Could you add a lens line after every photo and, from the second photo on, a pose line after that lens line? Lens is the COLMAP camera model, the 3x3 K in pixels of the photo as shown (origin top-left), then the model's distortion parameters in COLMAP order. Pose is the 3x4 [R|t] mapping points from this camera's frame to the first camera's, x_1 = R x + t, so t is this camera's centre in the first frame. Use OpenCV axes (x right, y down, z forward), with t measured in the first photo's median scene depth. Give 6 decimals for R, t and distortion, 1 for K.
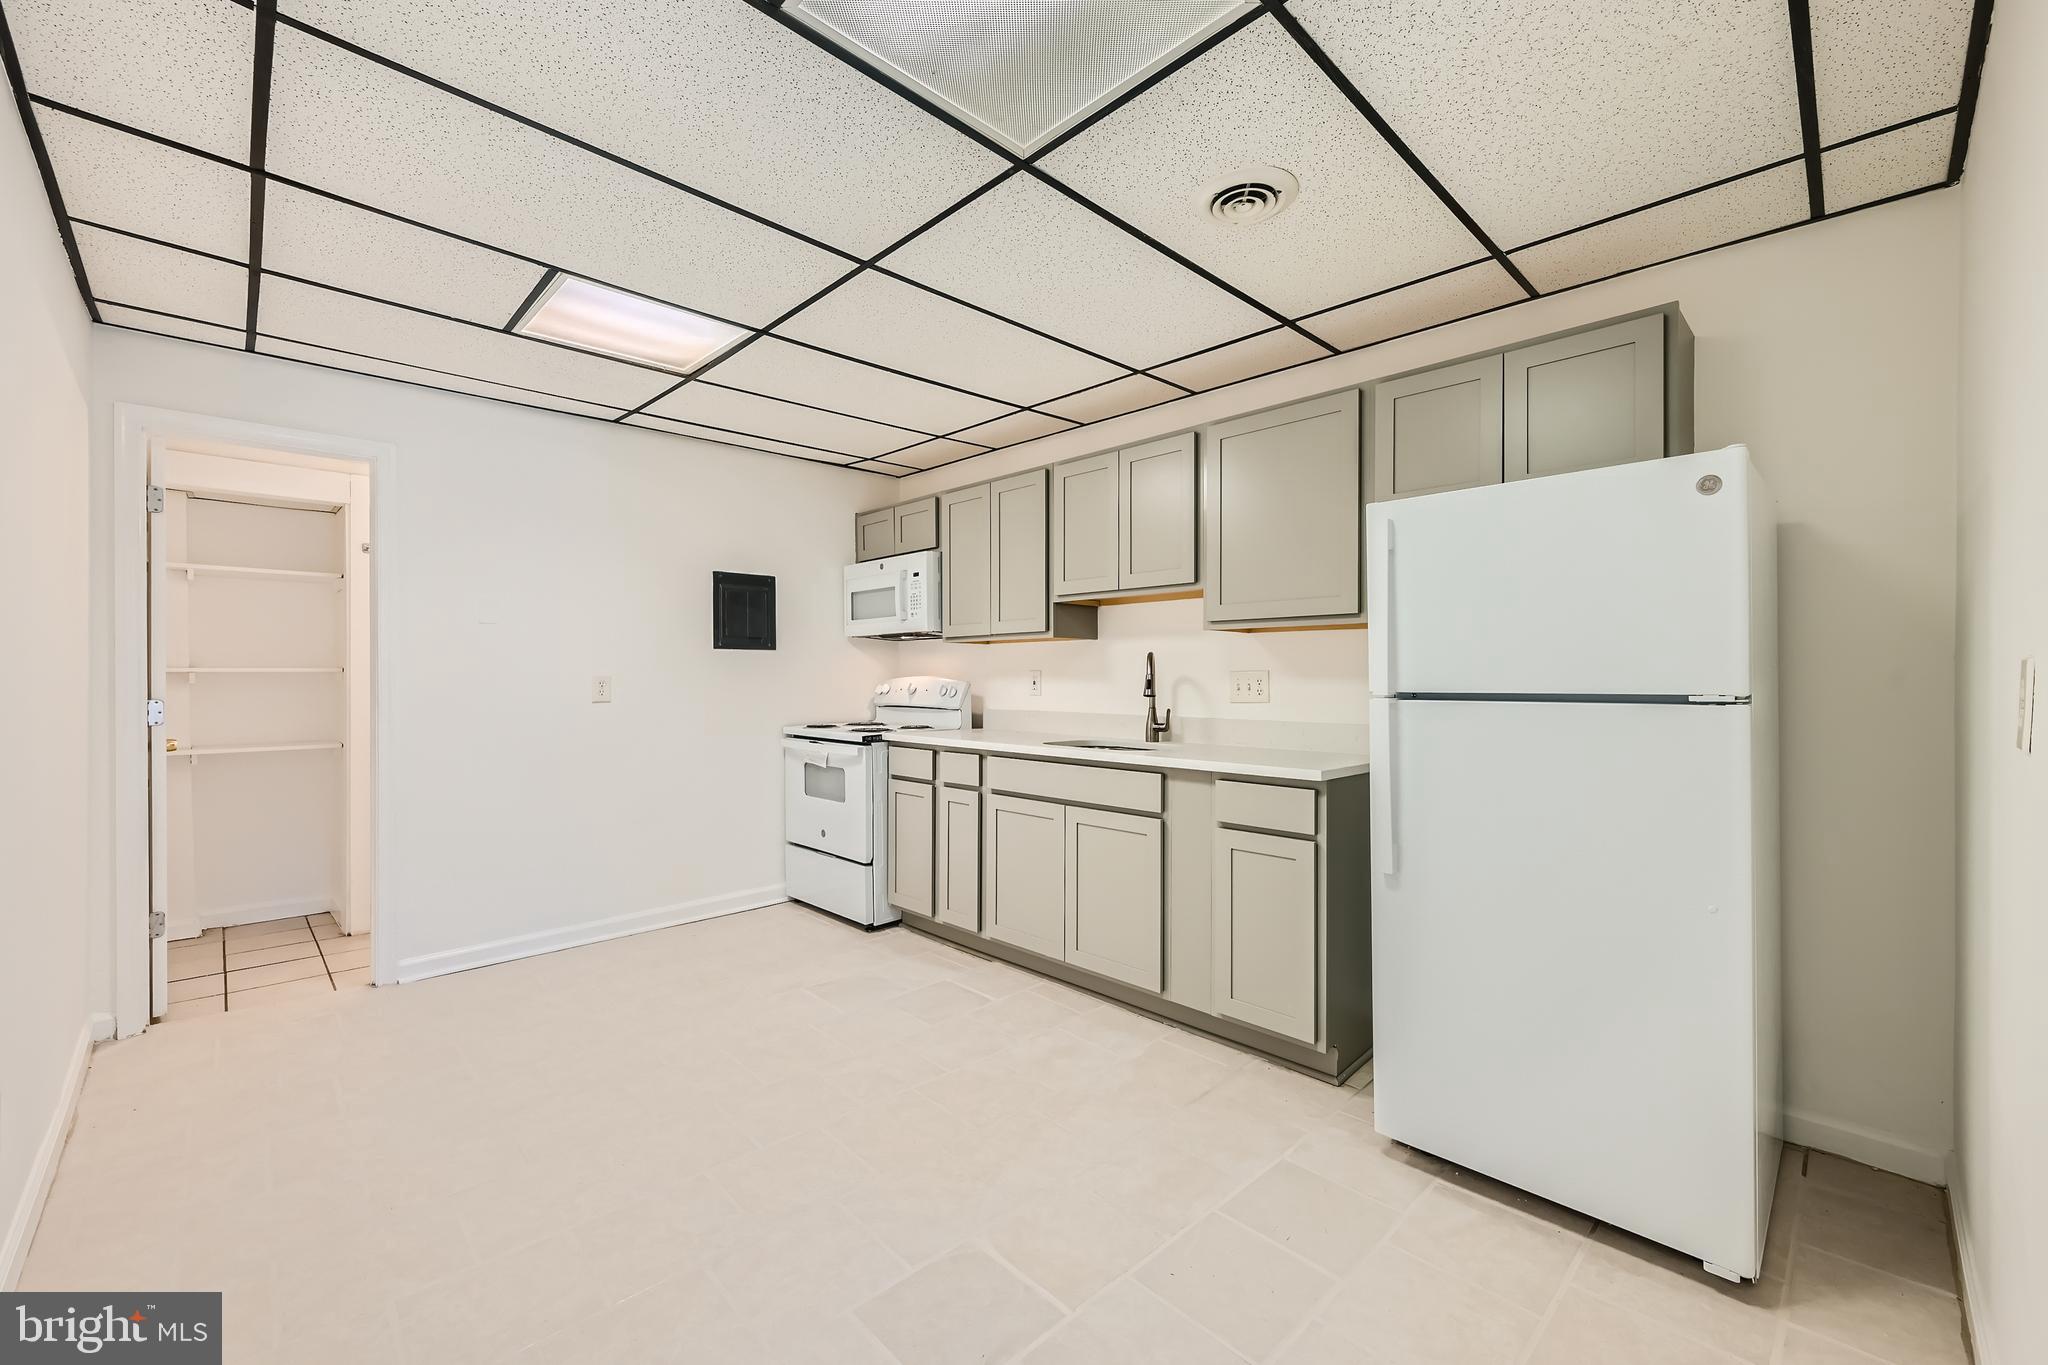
lens RADIAL K [[792.0, 0, 1024.5], [0, 792.0, 670.3], [0, 0, 1]] dist [-0.025731, 0.008242]
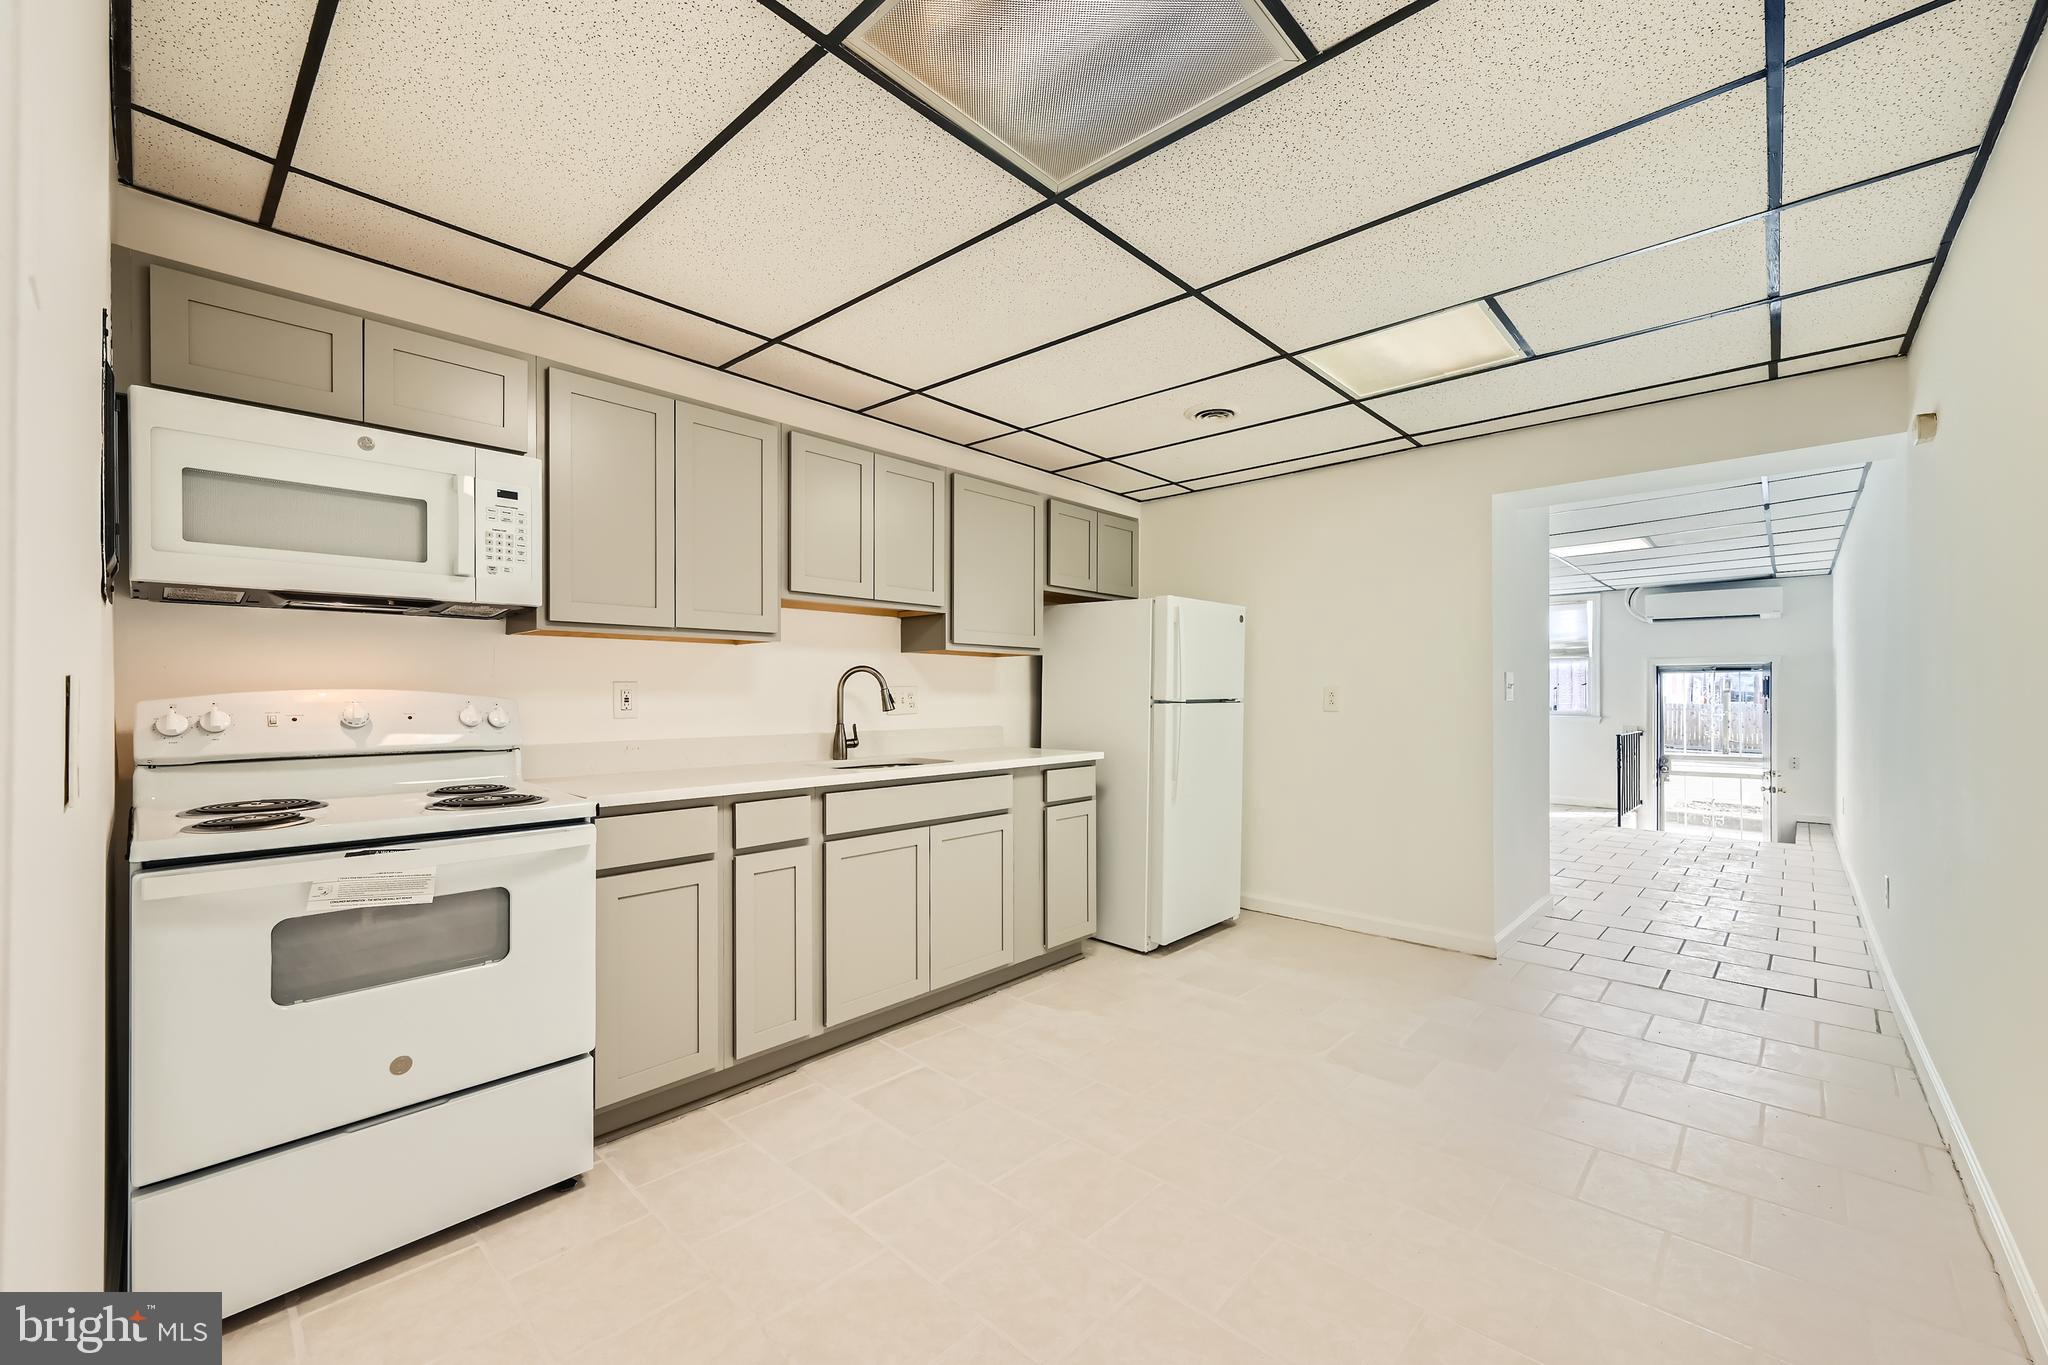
lens RADIAL K [[810.5, 0, 1015.4], [0, 810.5, 689.6], [0, 0, 1]] dist [-0.000186, -0.000257]
pose [[-0.018064, 0.001242, 0.999836, -0.914576], [-0.010209, 0.999947, -0.001426, 0.006365], [-0.999785, -0.010233, -0.018050, 0.907390]]
